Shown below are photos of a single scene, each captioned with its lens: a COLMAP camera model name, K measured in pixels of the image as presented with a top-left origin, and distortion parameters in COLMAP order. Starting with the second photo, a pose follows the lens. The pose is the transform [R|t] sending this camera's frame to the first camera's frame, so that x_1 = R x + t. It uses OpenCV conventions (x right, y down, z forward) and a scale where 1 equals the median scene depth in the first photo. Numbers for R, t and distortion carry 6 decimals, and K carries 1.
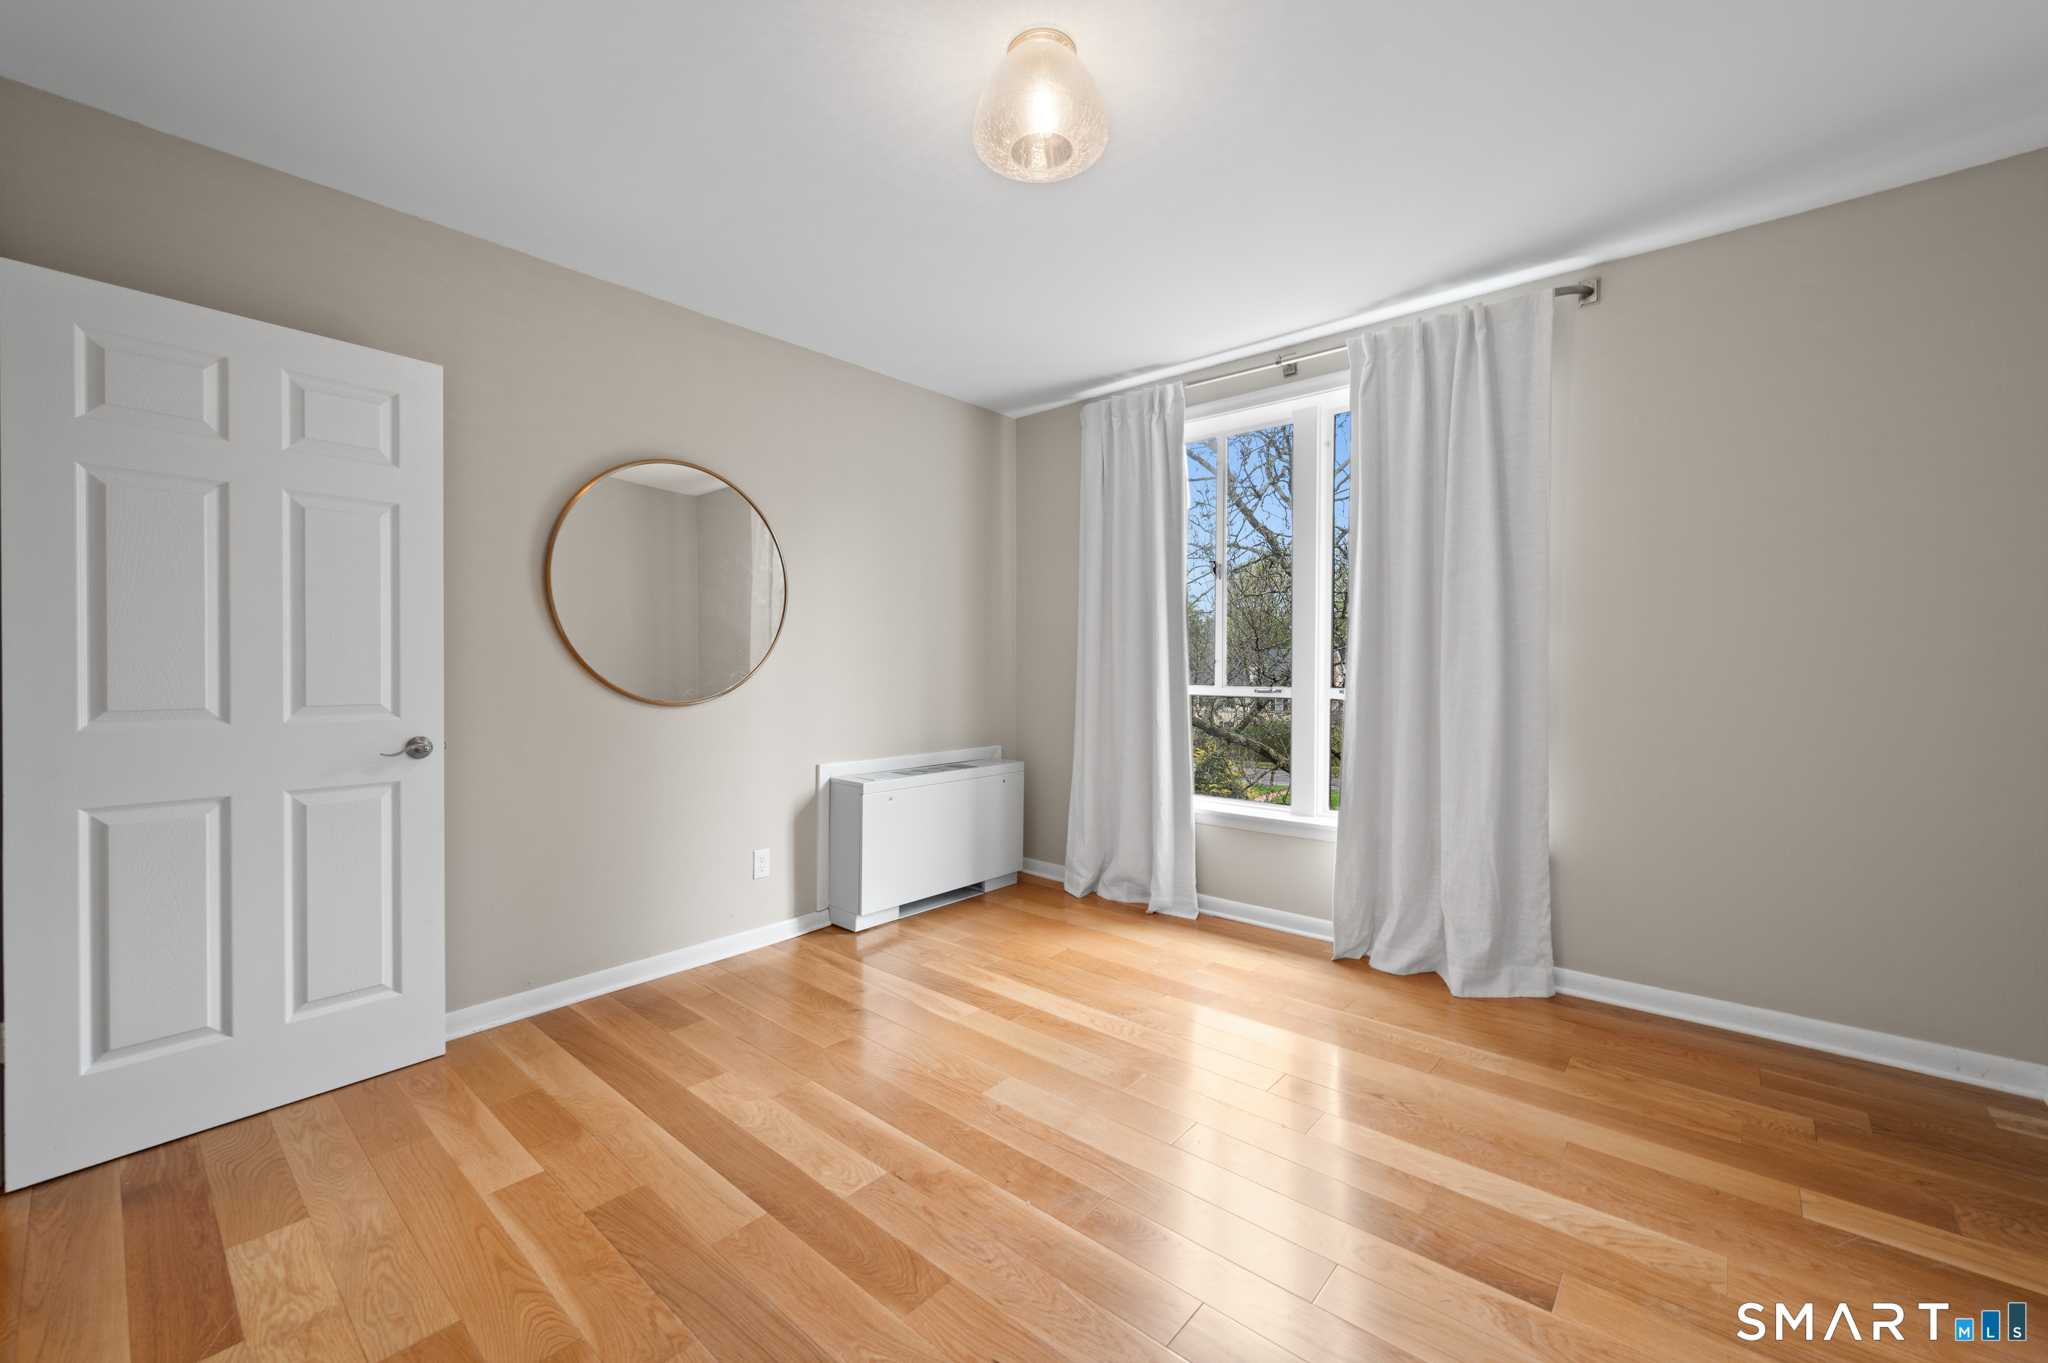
lens RADIAL K [[812.5, 0, 1030.4], [0, 812.5, 692.5], [0, 0, 1]] dist [0.001068, 0.000229]
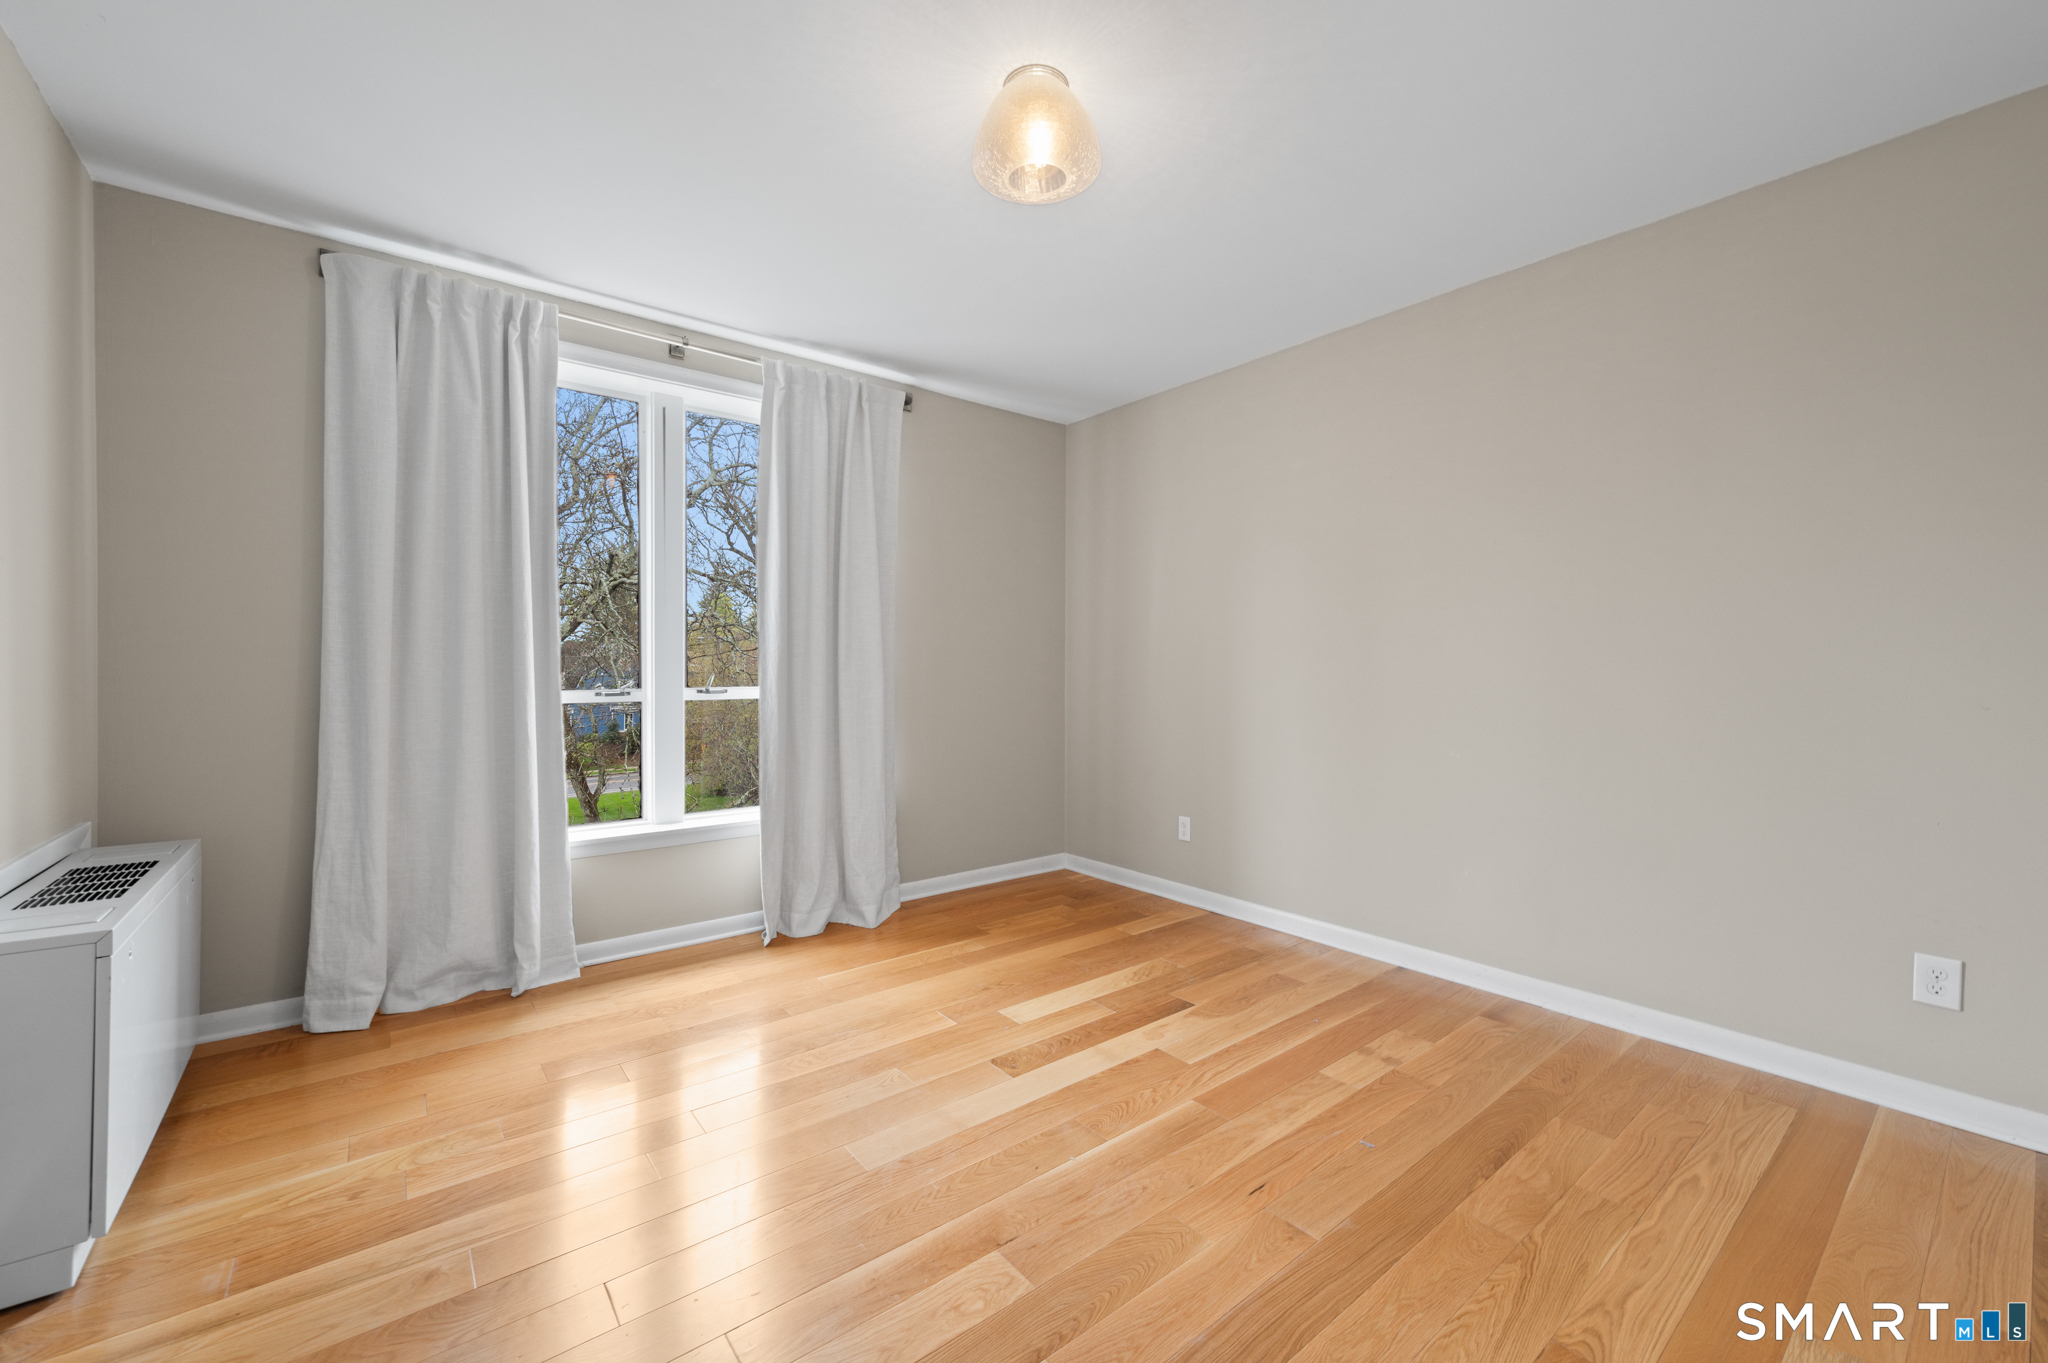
lens RADIAL K [[812.5, 0, 1030.4], [0, 812.5, 692.5], [0, 0, 1]] dist [0.001068, 0.000229]
pose [[0.183212, -0.028472, 0.982661, -0.614099], [0.030924, 0.999253, 0.023187, -0.011688], [-0.982587, 0.026140, 0.183956, 0.486123]]
